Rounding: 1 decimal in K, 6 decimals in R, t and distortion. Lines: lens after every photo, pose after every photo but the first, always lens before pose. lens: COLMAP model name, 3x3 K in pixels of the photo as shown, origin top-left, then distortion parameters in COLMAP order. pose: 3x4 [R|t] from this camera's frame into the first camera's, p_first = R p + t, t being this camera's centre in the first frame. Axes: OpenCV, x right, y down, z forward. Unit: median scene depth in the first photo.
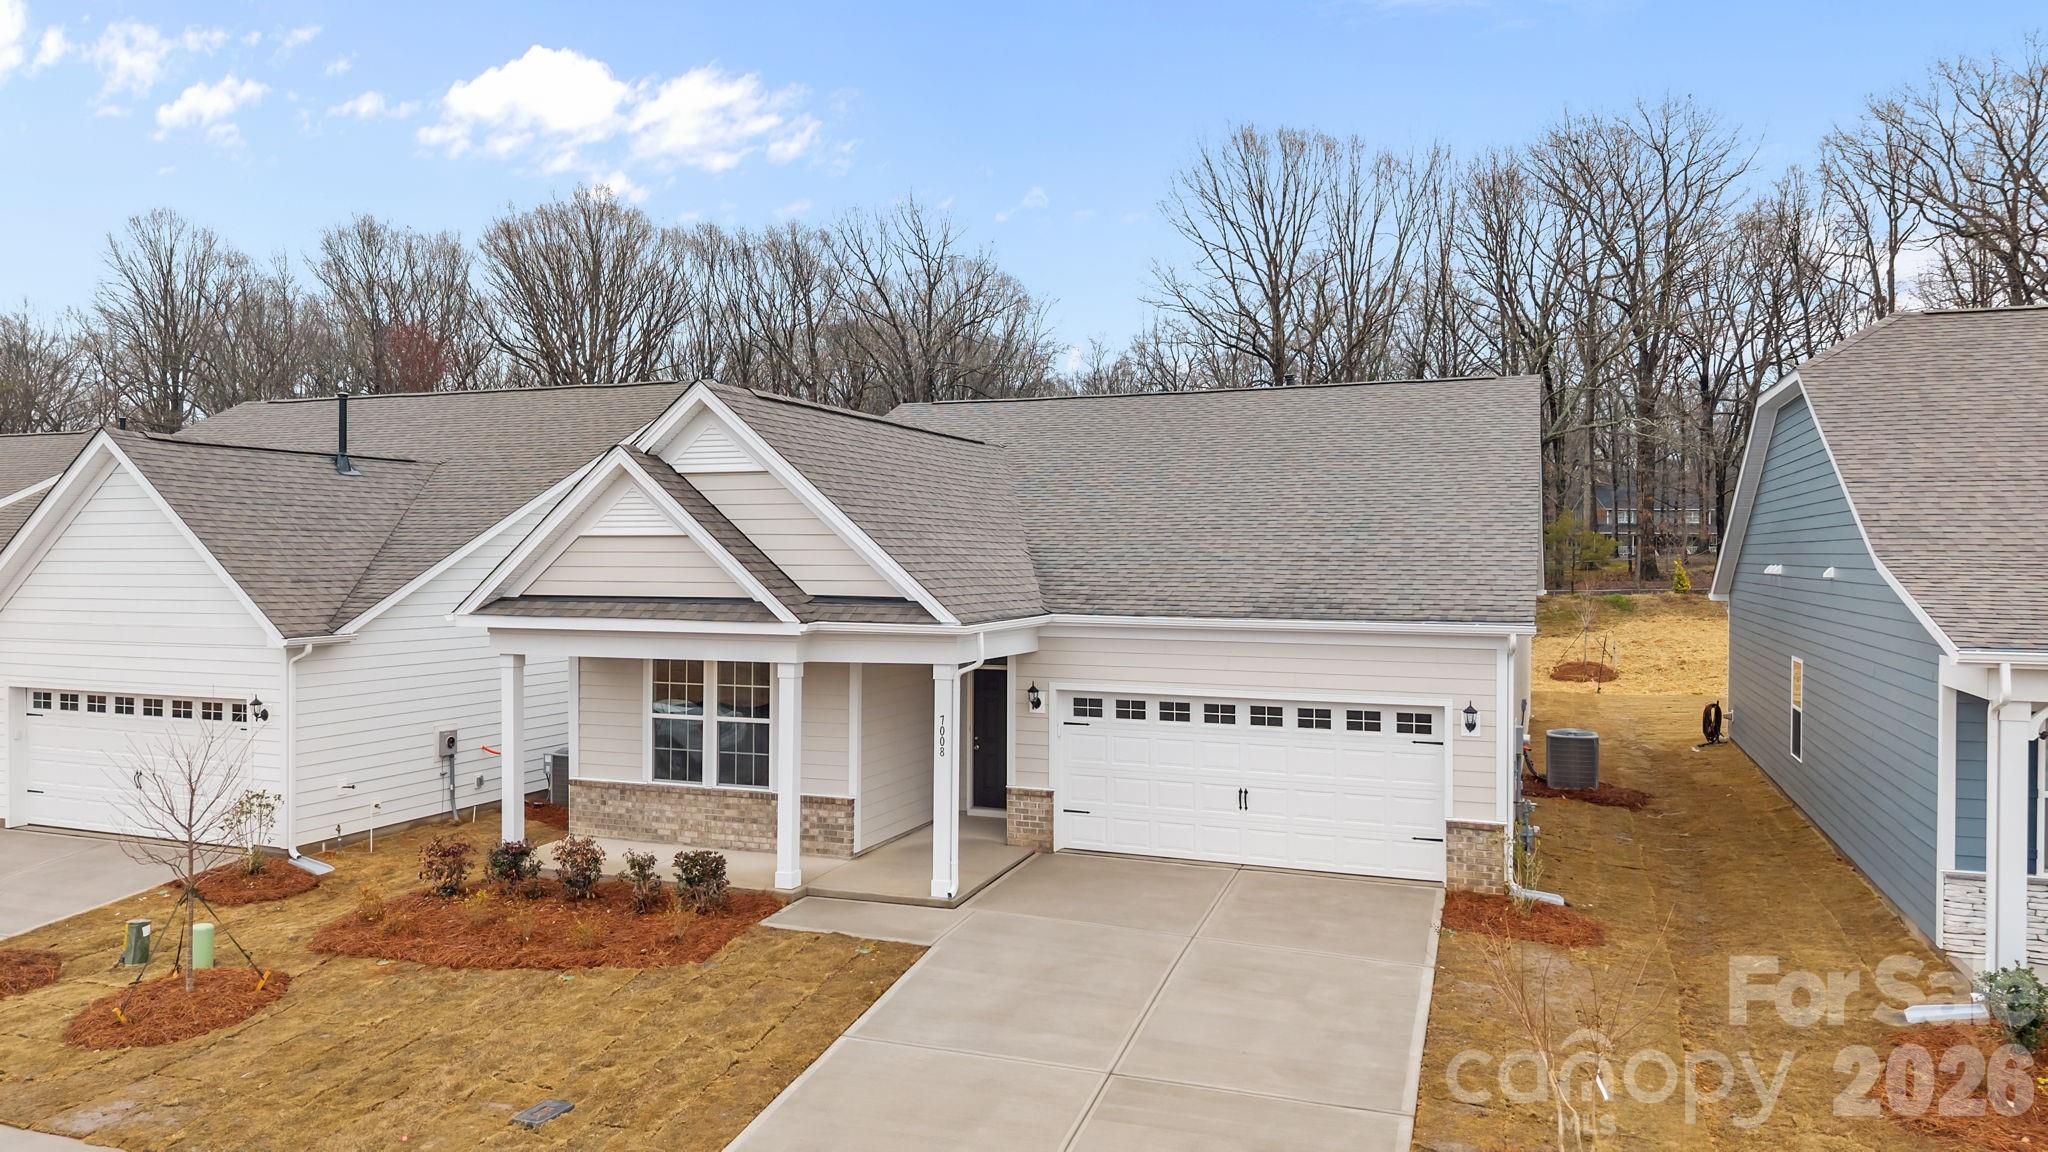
lens RADIAL K [[1369.8, 0, 1020.5], [0, 1369.8, 575.4], [0, 0, 1]] dist [0.016708, -0.026754]
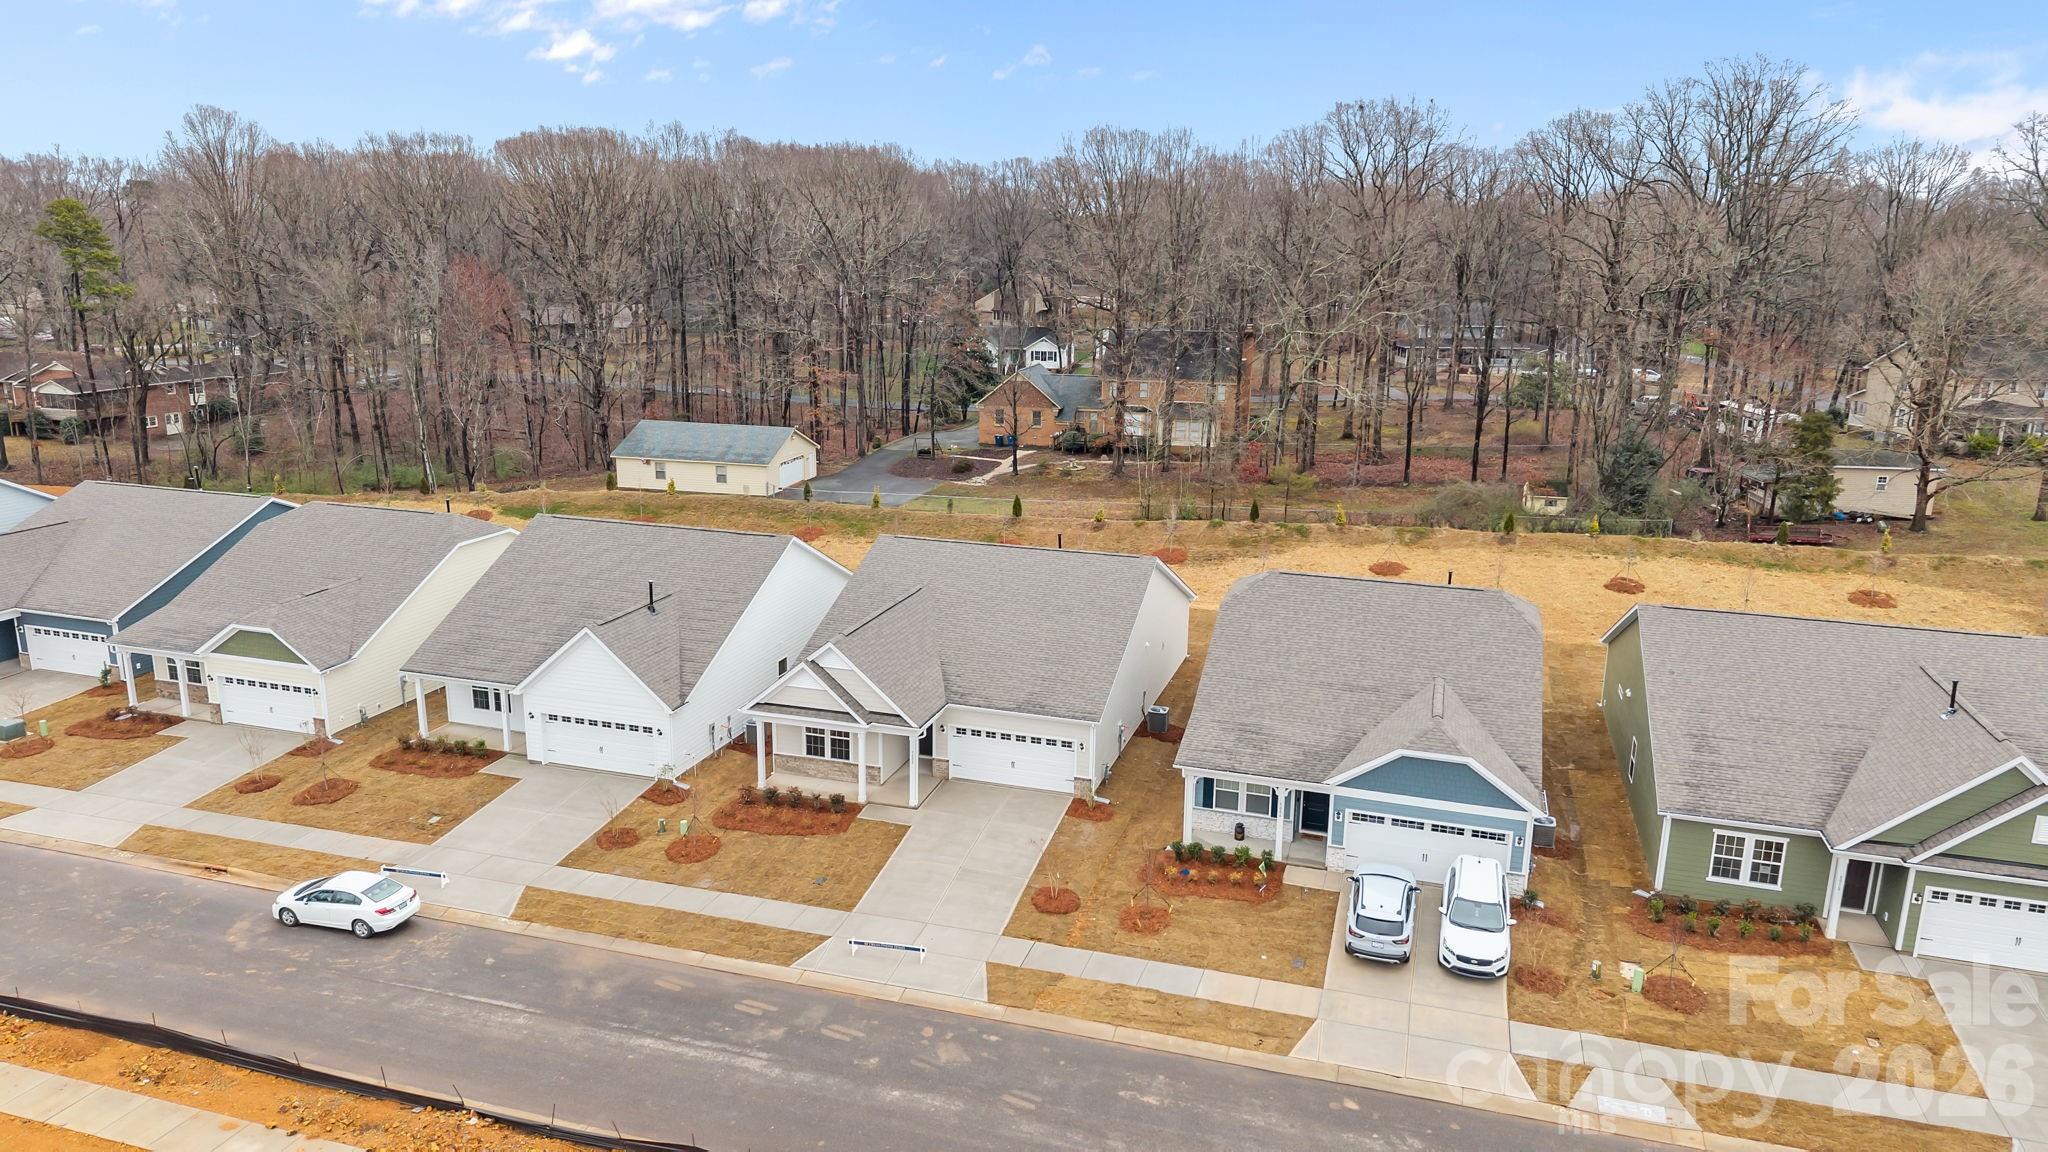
lens RADIAL K [[1369.8, 0, 1042.5], [0, 1369.8, 562.7], [0, 0, 1]] dist [0.016708, -0.026754]
pose [[0.996994, -0.004304, 0.077359, -0.001533], [-0.012602, 0.976153, 0.216716, -0.910493], [-0.076447, -0.217039, 0.973165, -1.800722]]
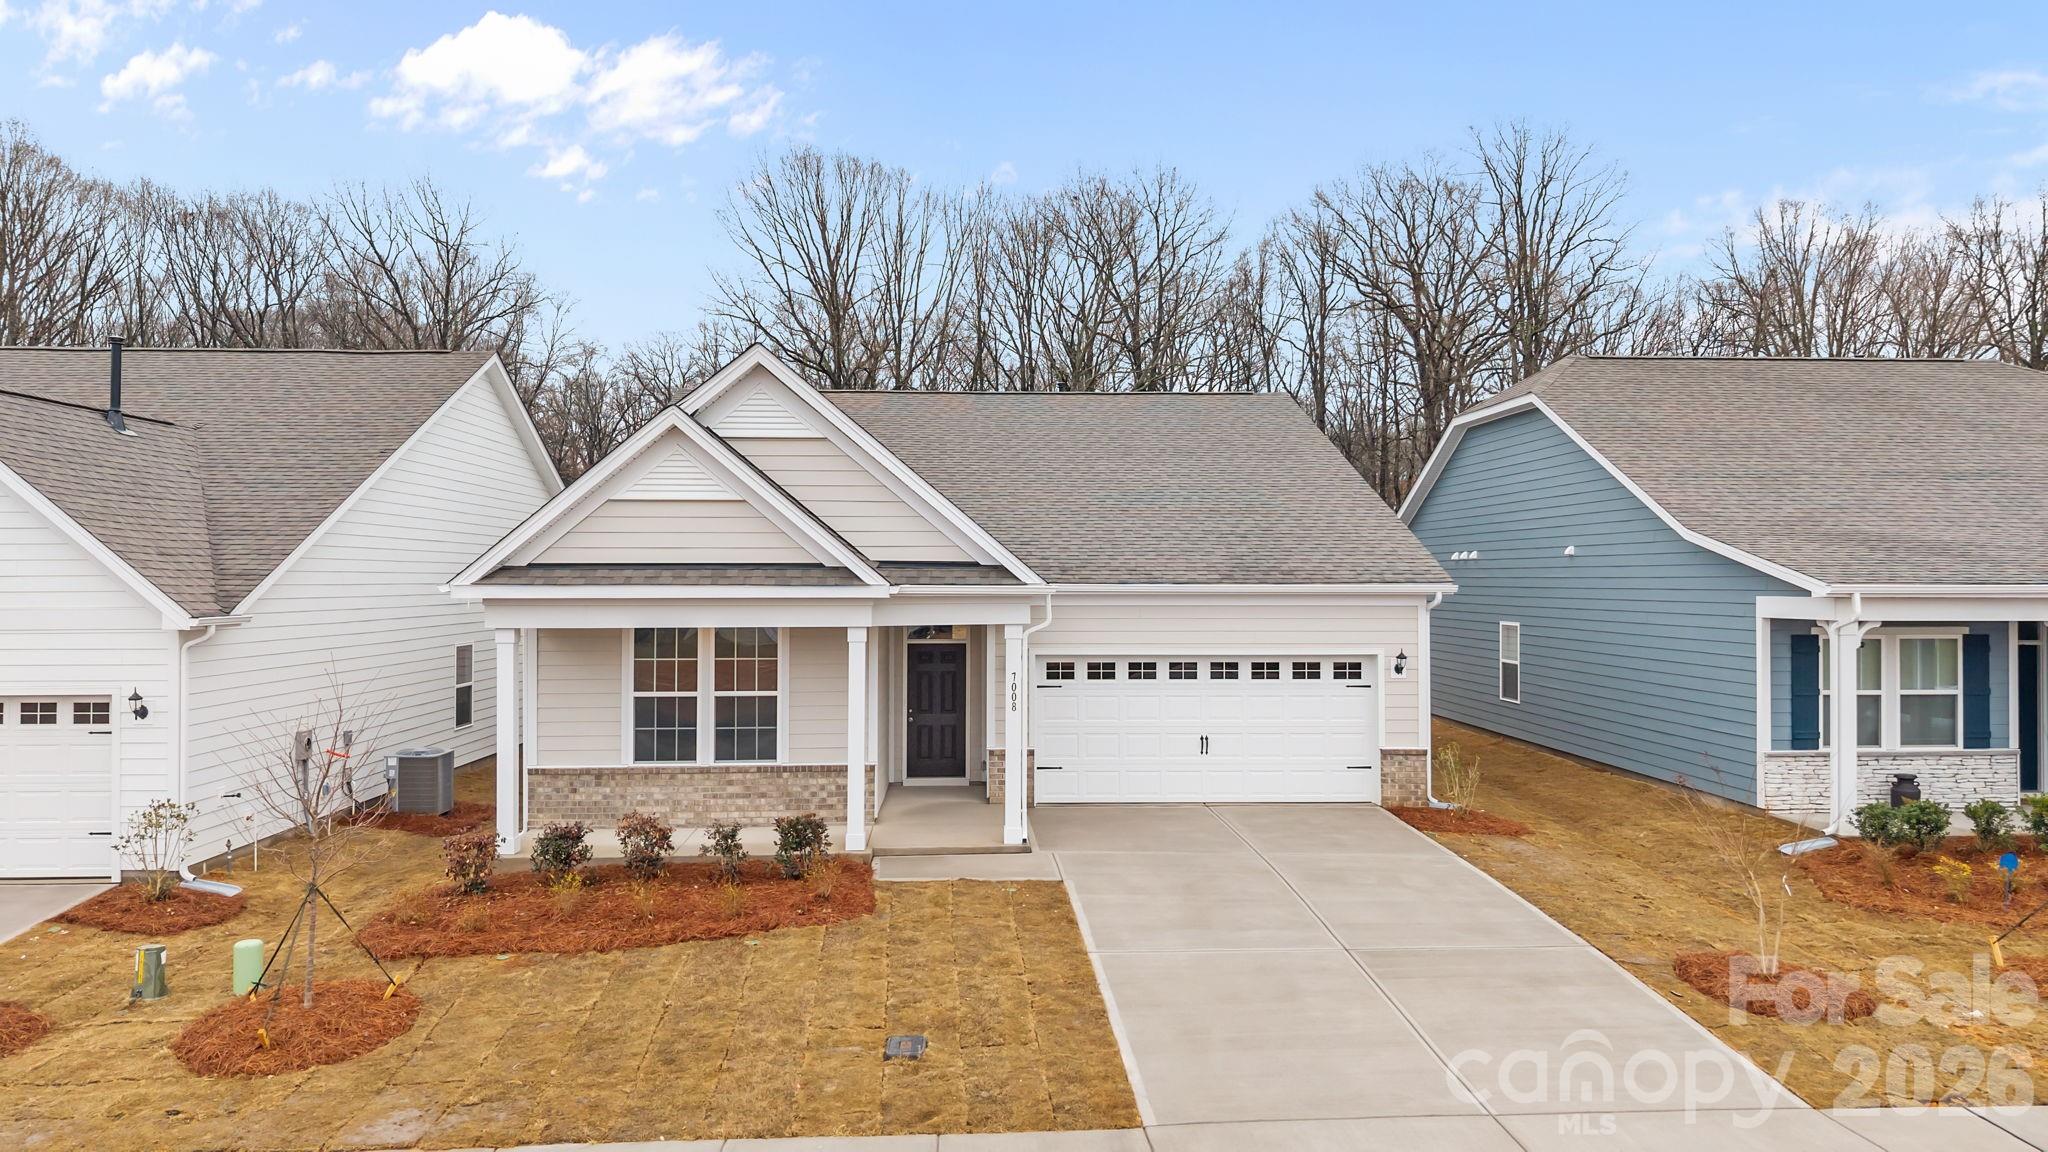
lens RADIAL K [[1369.8, 0, 1021.5], [0, 1369.8, 570.7], [0, 0, 1]] dist [0.016708, -0.026754]
pose [[0.915002, -0.000103, 0.403450, -0.434856], [0.008160, 0.999800, -0.018251, 0.038860], [-0.403367, 0.019992, 0.914820, 0.022218]]
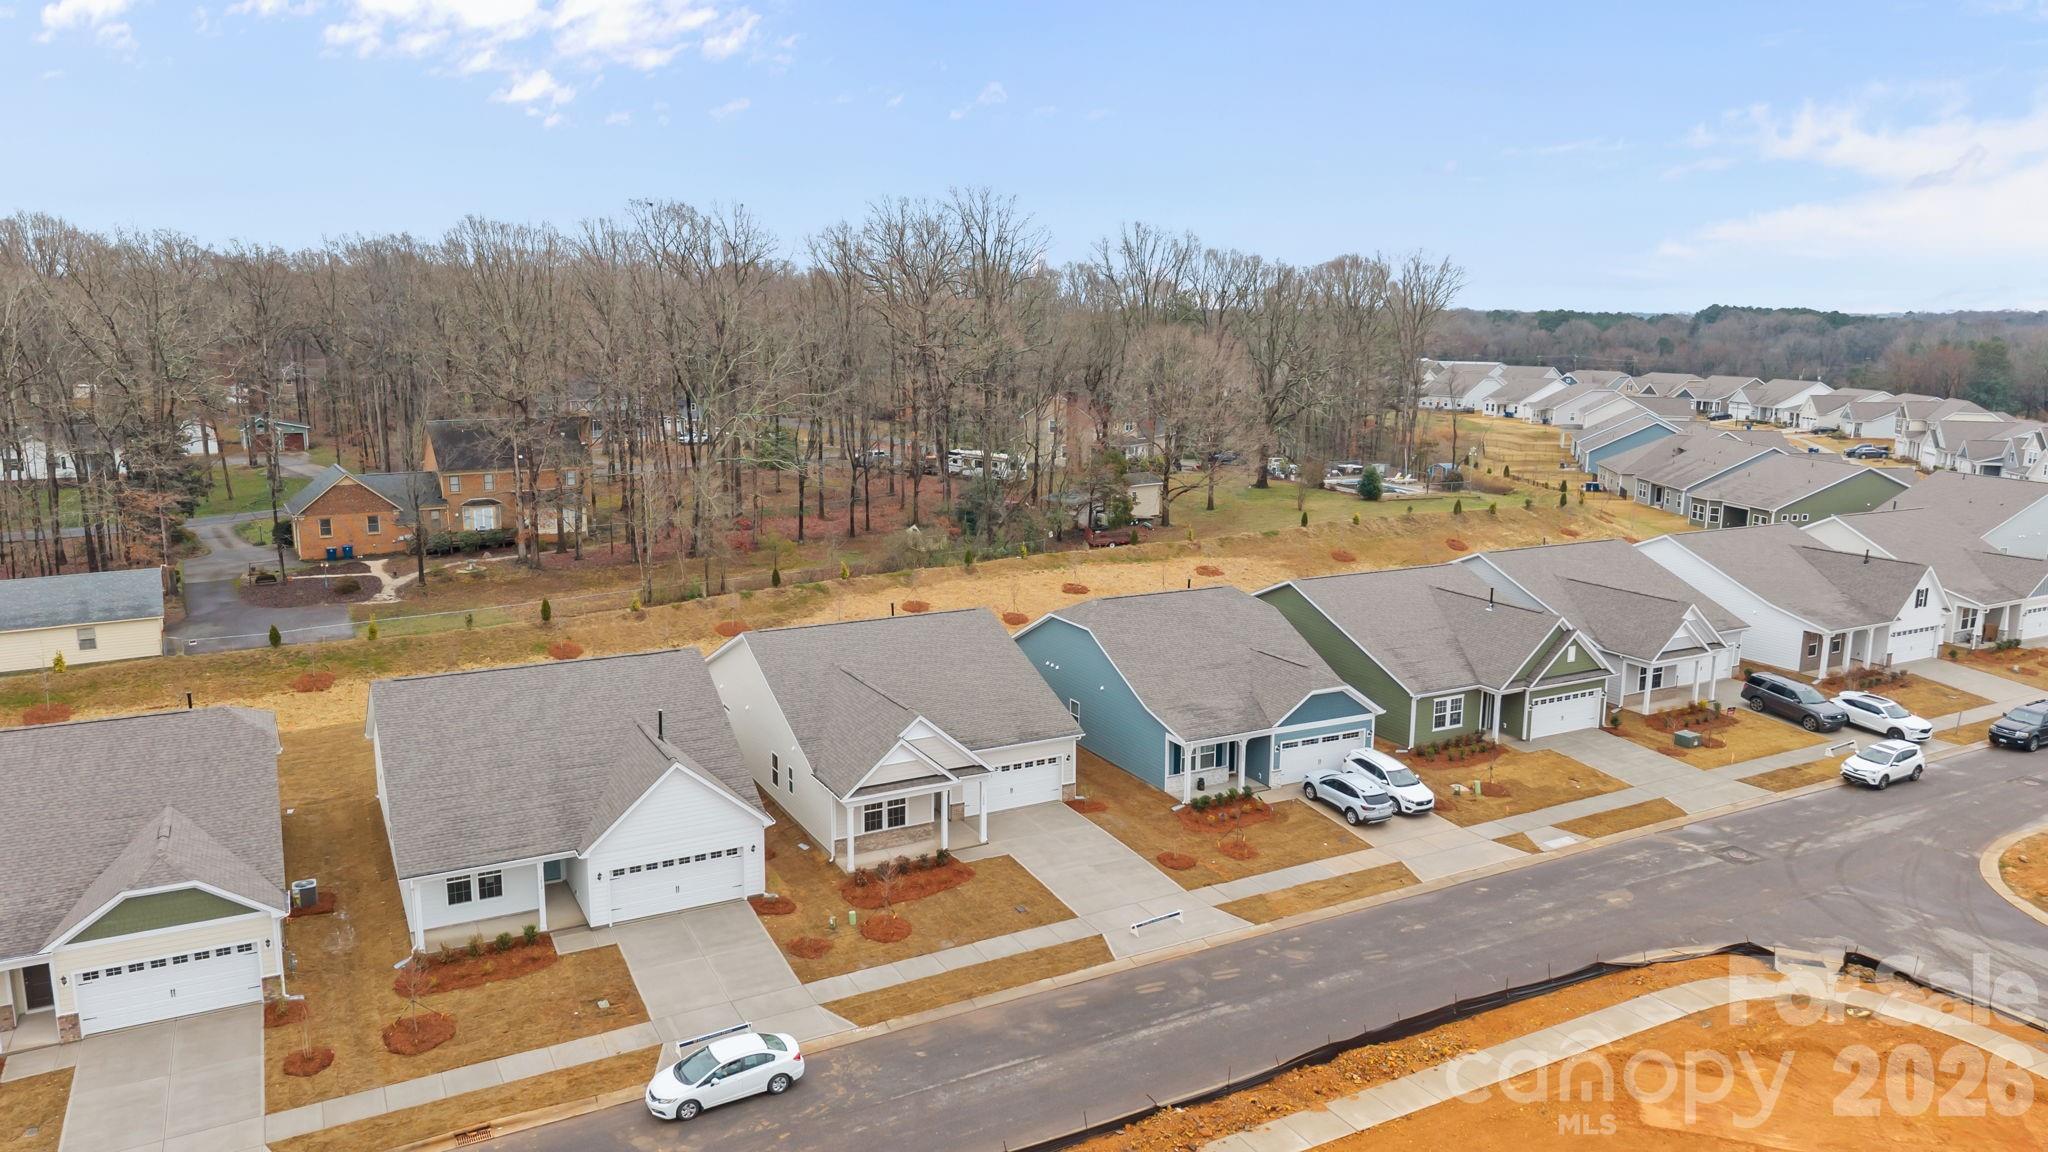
lens RADIAL K [[1369.8, 0, 1034.2], [0, 1369.8, 573.6], [0, 0, 1]] dist [0.016708, -0.026754]
pose [[0.642687, -0.138420, 0.753520, -2.383096], [0.003304, 0.984035, 0.177947, -1.015592], [-0.766122, -0.111875, 0.632884, -1.214428]]
